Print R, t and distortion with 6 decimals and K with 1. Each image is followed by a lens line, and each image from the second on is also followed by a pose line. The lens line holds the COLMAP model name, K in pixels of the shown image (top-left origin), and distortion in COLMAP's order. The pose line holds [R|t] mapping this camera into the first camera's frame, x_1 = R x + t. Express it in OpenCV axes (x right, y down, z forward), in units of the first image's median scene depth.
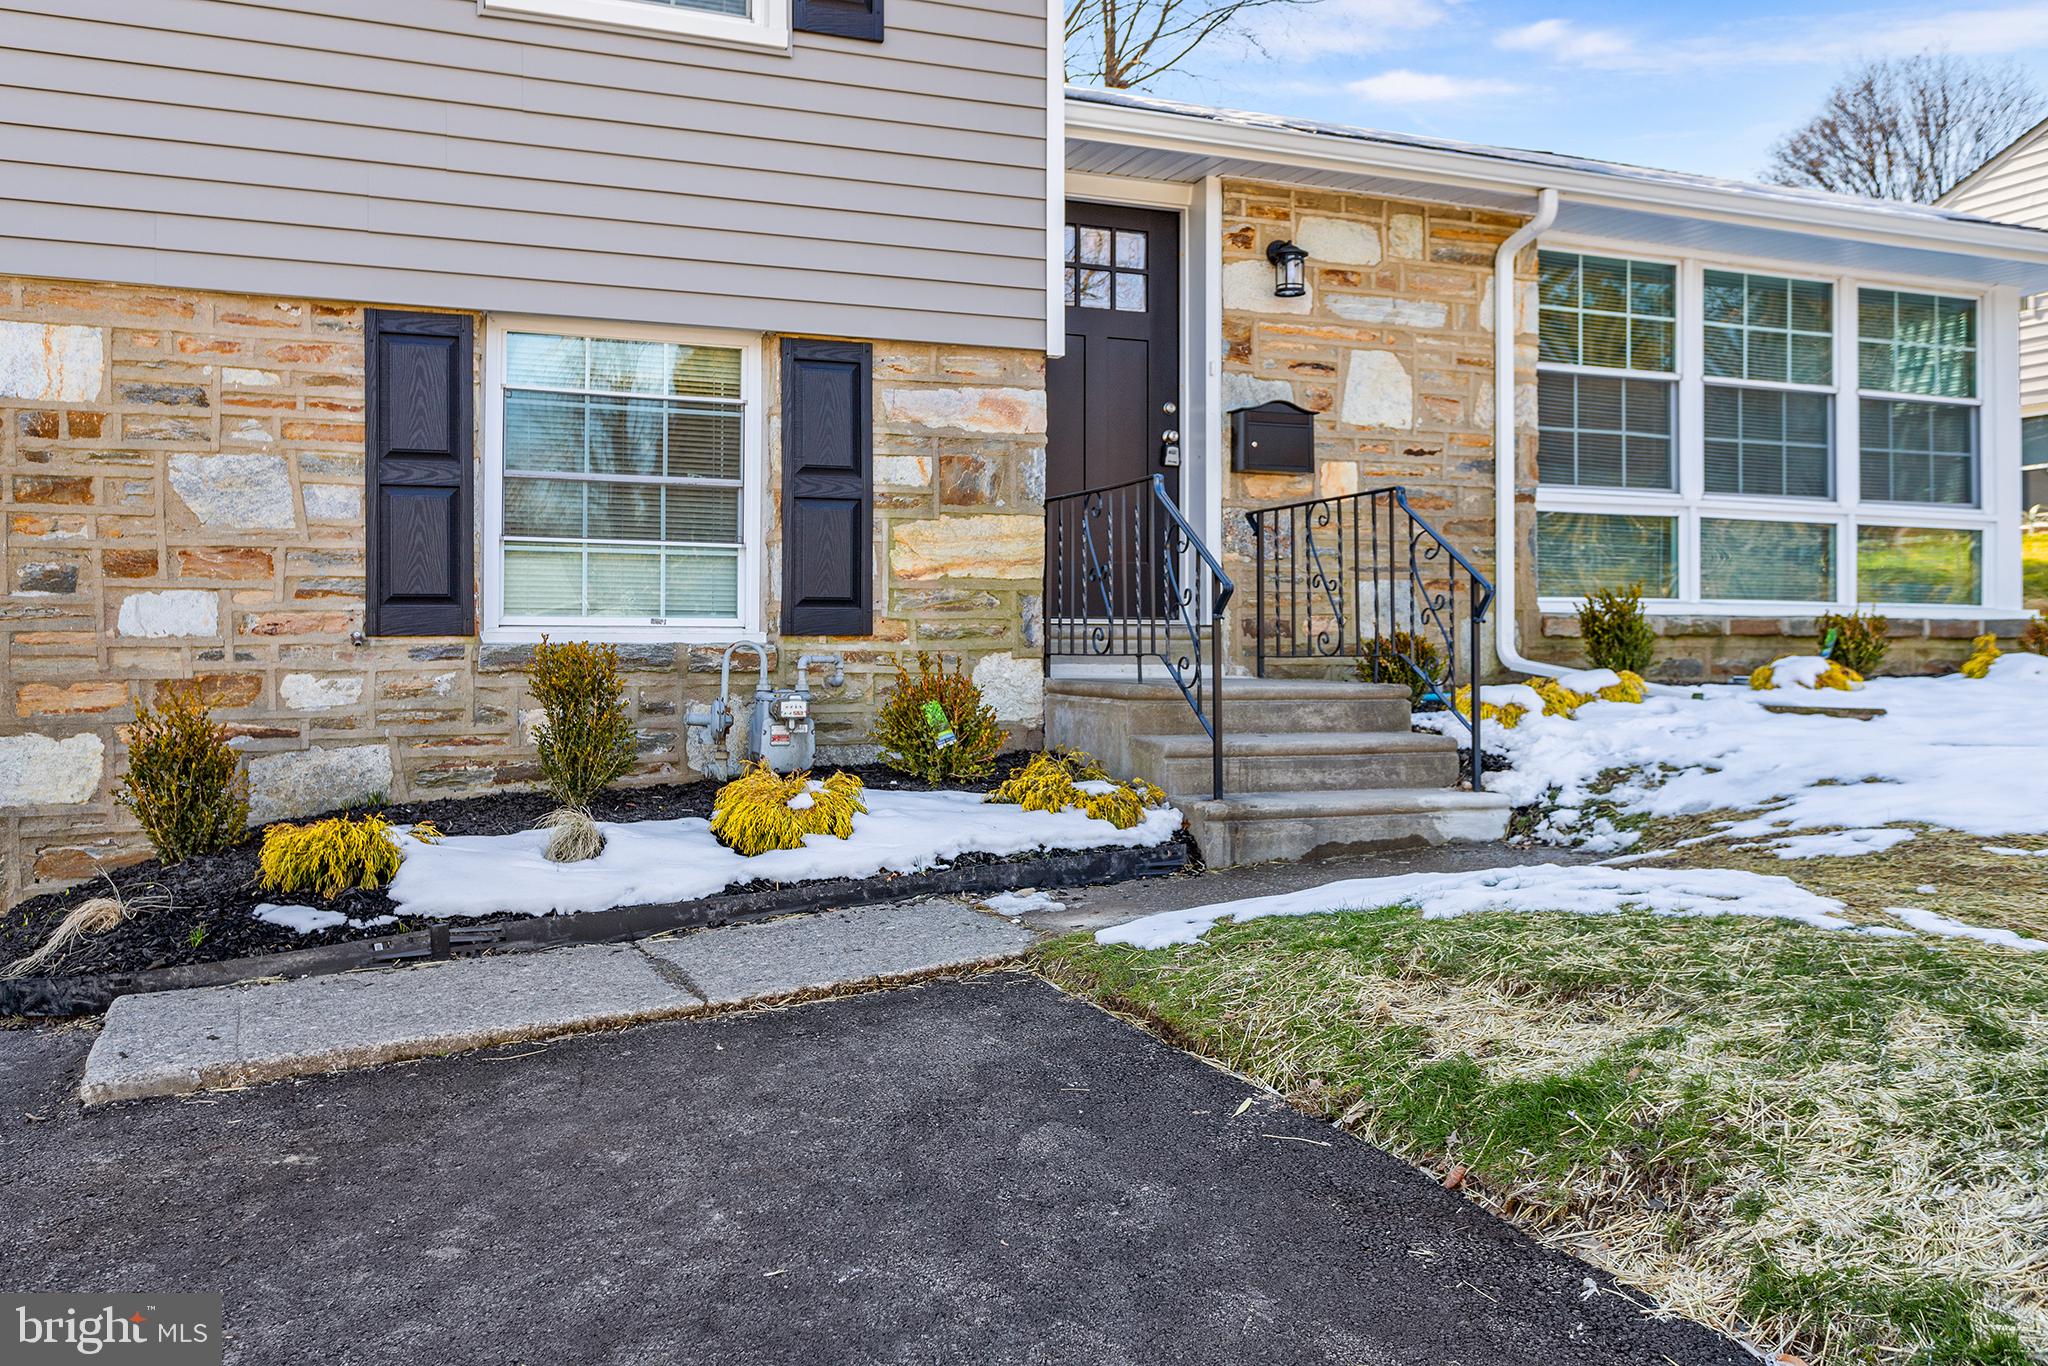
lens RADIAL K [[1683.0, 0, 1038.8], [0, 1683.0, 632.0], [0, 0, 1]] dist [0.009669, -0.000548]
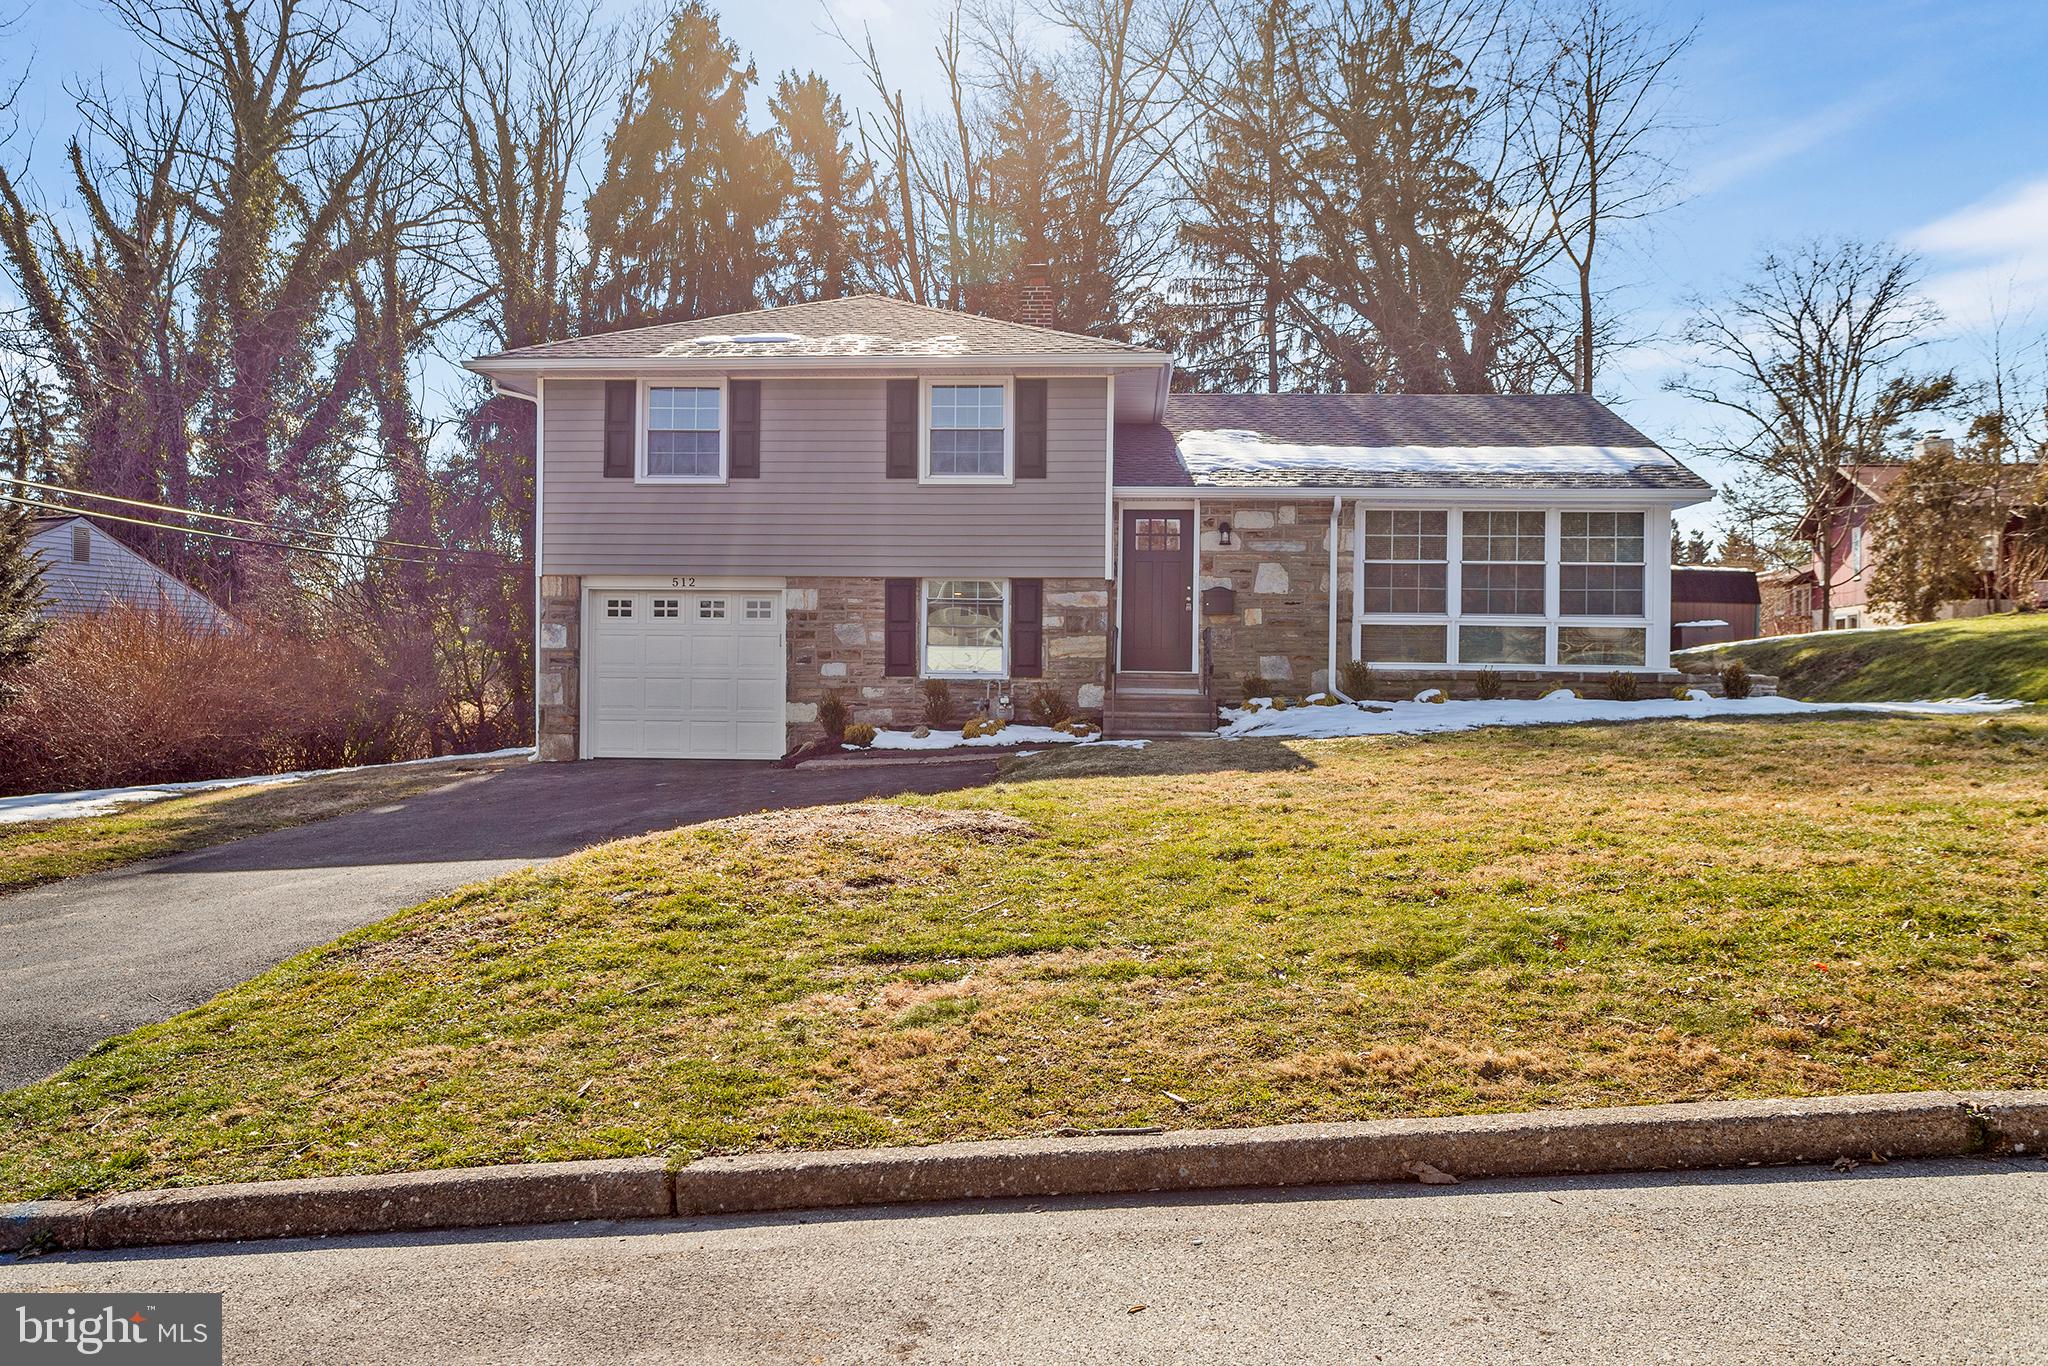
lens RADIAL K [[1592.7, 0, 1023.0], [0, 1592.7, 683.7], [0, 0, 1]] dist [0.000243, -0.000023]
pose [[0.896669, 0.010321, -0.442581, 1.091022], [-0.005676, 0.999914, 0.011820, -0.018949], [0.442665, -0.008086, 0.896651, -1.502558]]
